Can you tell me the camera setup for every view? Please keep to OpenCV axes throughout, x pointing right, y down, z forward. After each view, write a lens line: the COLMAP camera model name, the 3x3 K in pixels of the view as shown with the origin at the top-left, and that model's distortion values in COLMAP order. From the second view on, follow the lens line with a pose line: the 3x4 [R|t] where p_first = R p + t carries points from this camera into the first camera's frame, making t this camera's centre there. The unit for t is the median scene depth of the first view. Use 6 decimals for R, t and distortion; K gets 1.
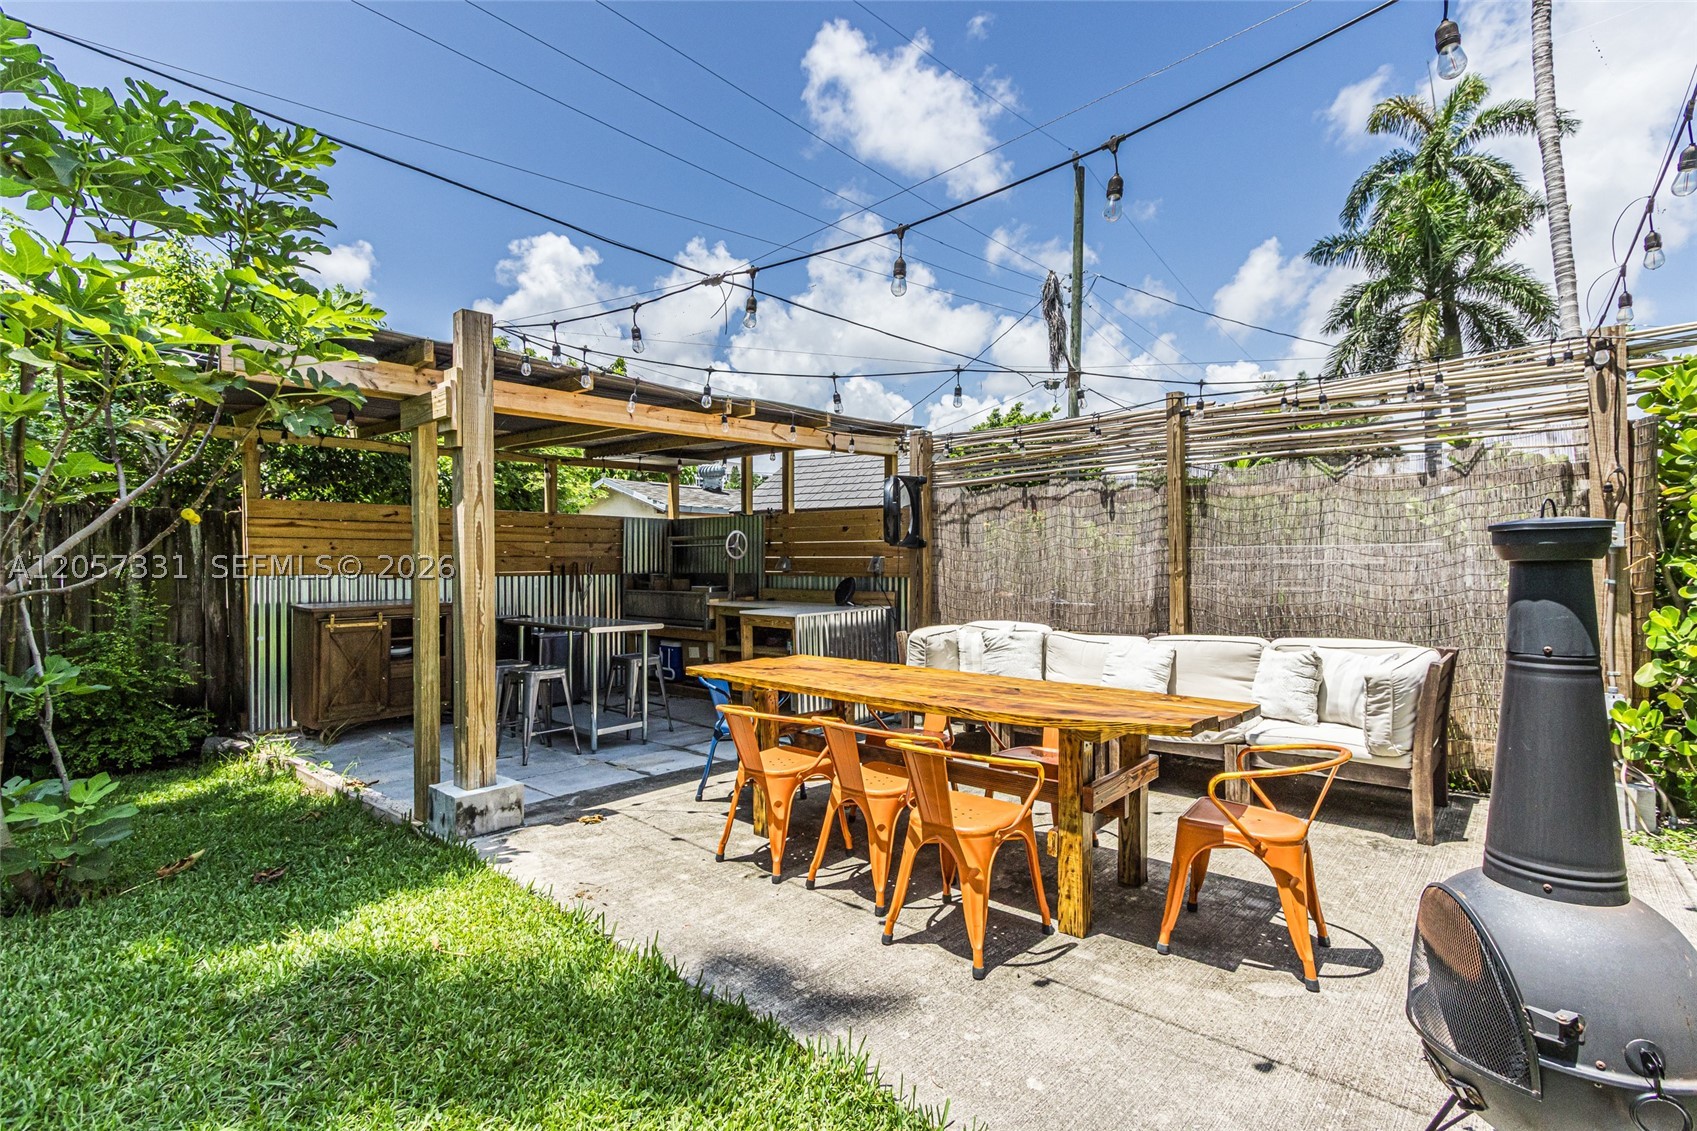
lens RADIAL K [[778.9, 0, 848.5], [0, 778.9, 565.5], [0, 0, 1]] dist [-0.001683, 0.000011]
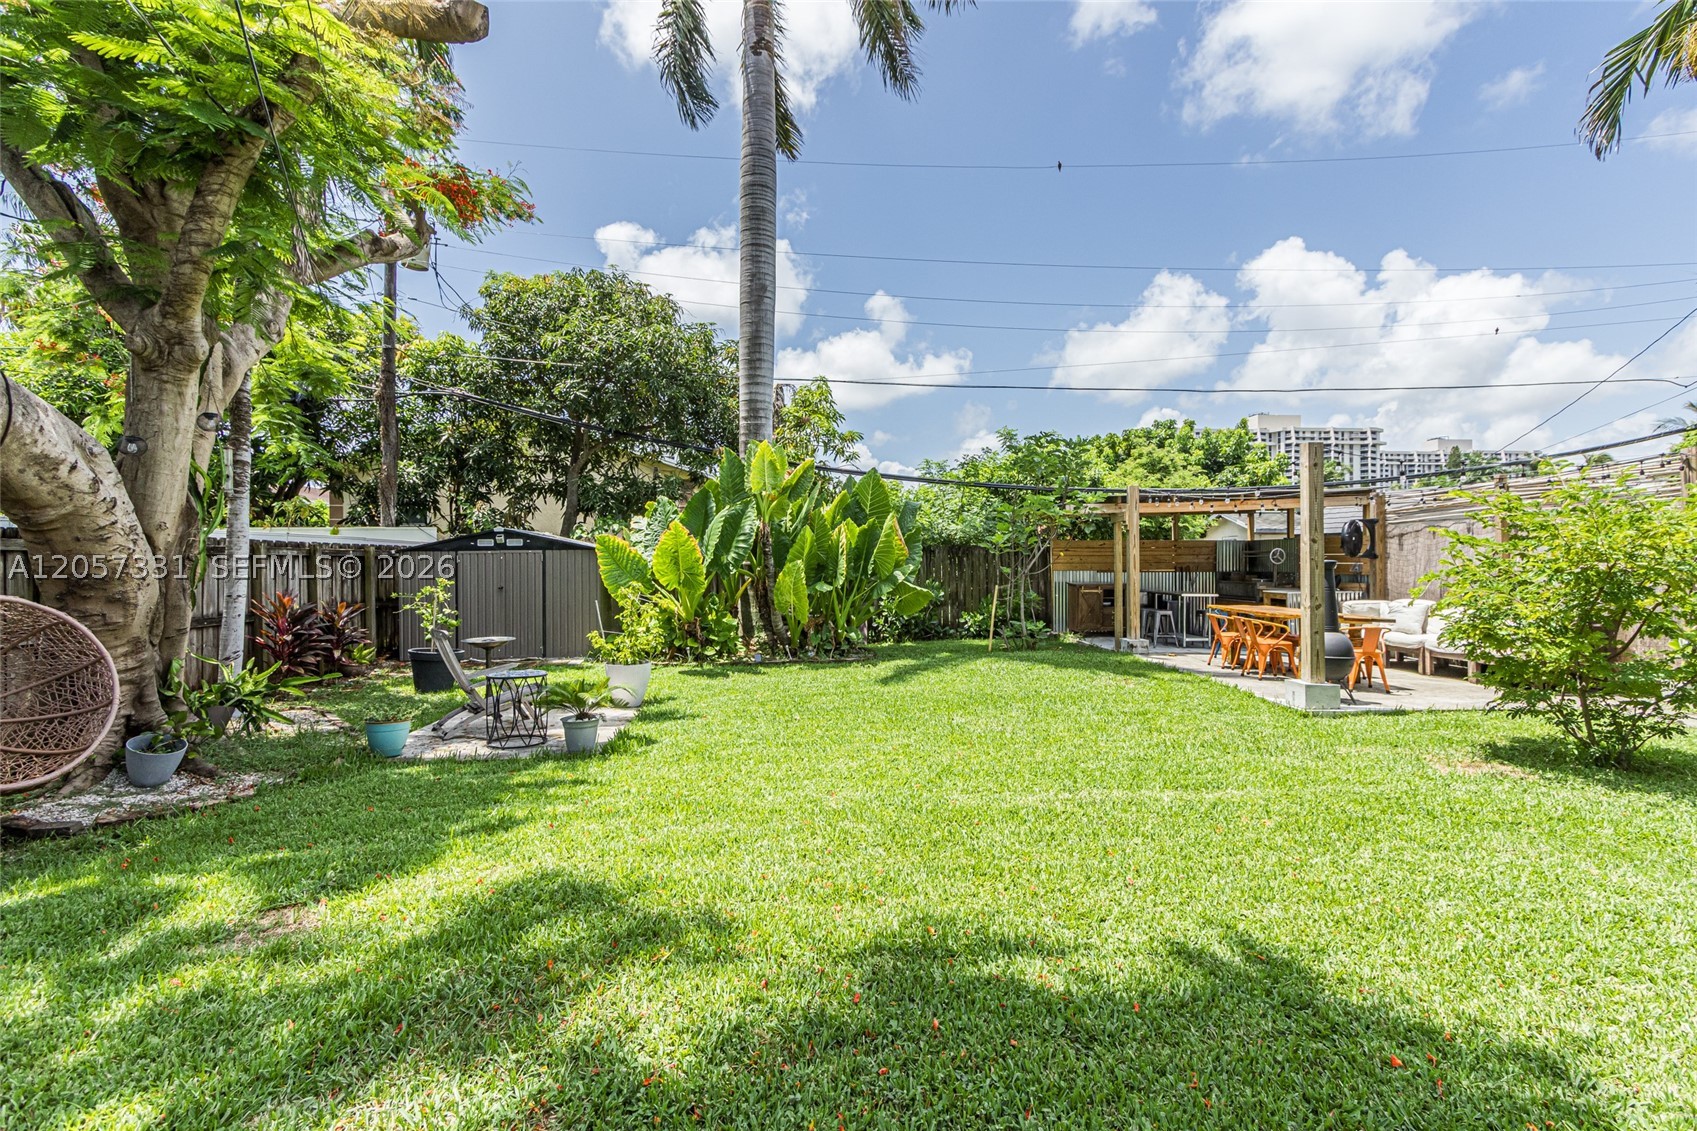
lens RADIAL K [[773.2, 0, 848.5], [0, 773.2, 565.5], [0, 0, 1]] dist [0.002199, 0.000214]
pose [[0.681614, 0.003388, -0.731704, 0.564998], [-0.002289, 0.999994, 0.002497, -0.008117], [0.731709, -0.000027, 0.681617, -1.089759]]
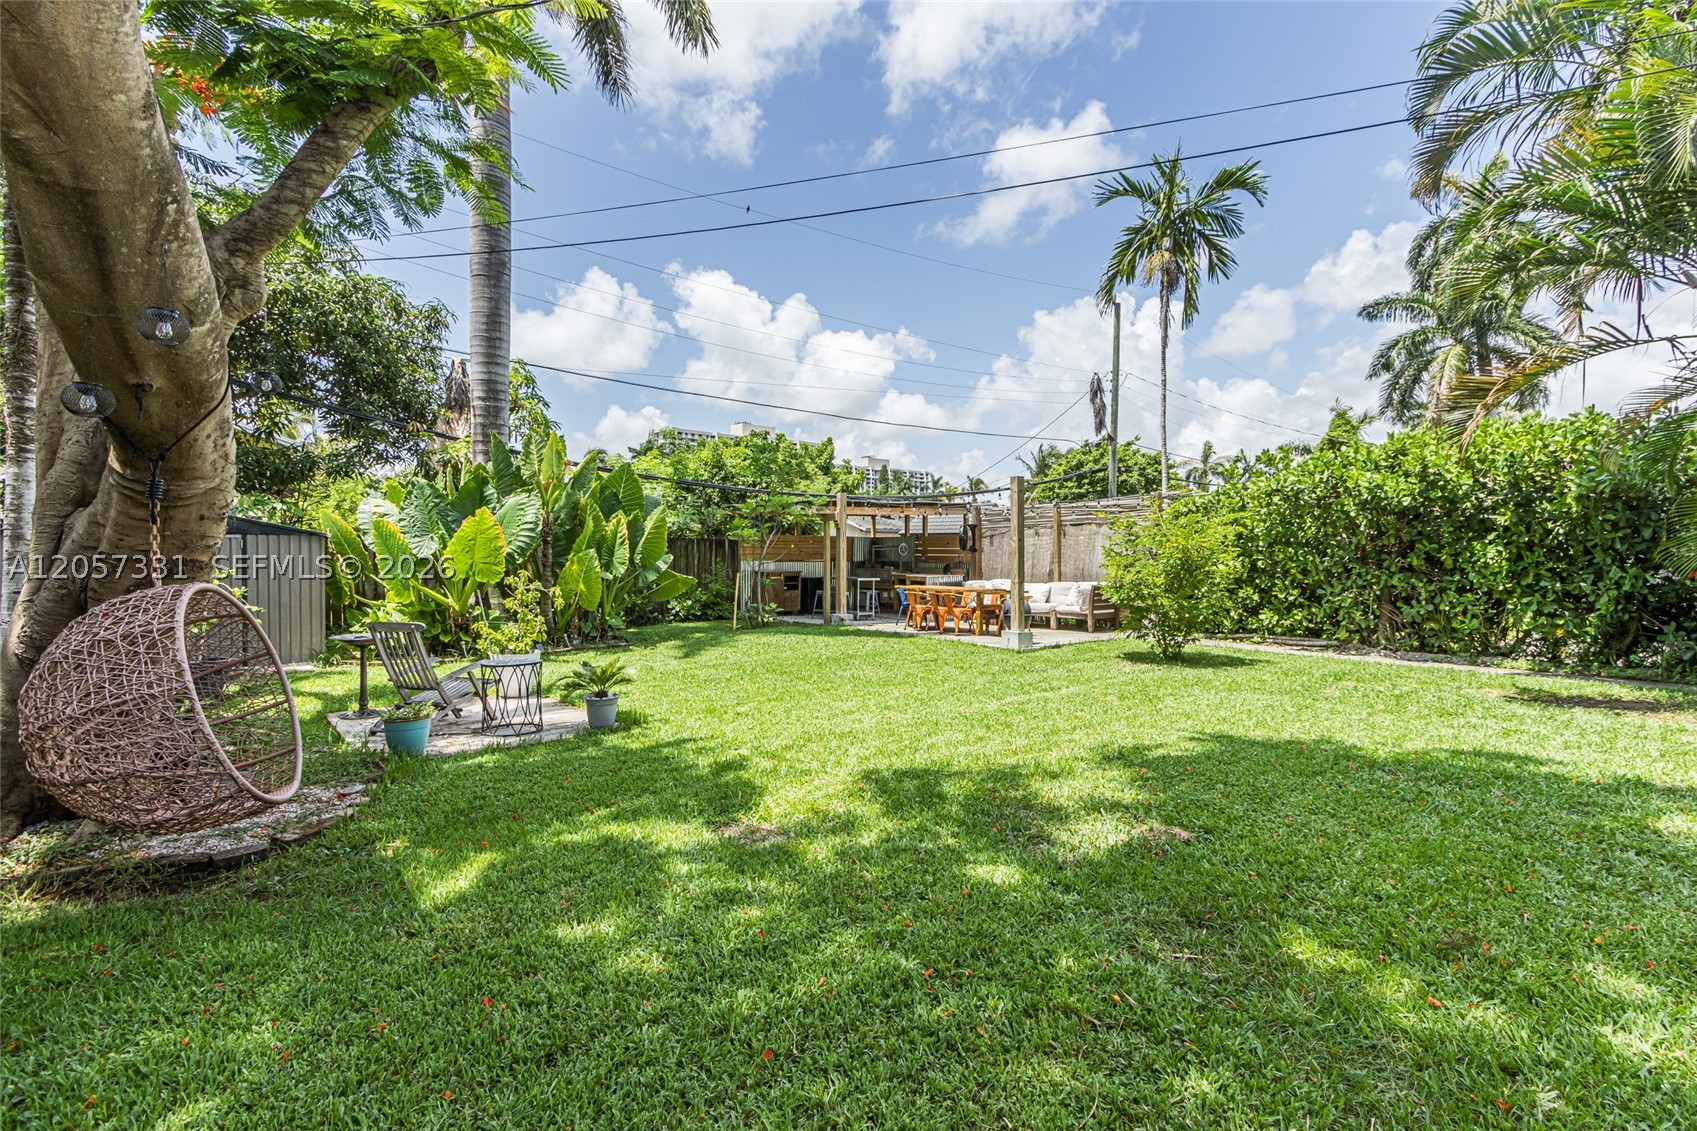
lens RADIAL K [[778.9, 0, 848.5], [0, 778.9, 565.5], [0, 0, 1]] dist [-0.001683, 0.000011]
pose [[0.982757, 0.006906, -0.184771, 0.156297], [-0.005187, 0.999939, 0.009787, -0.000099], [0.184827, -0.008660, 0.982733, -1.618167]]
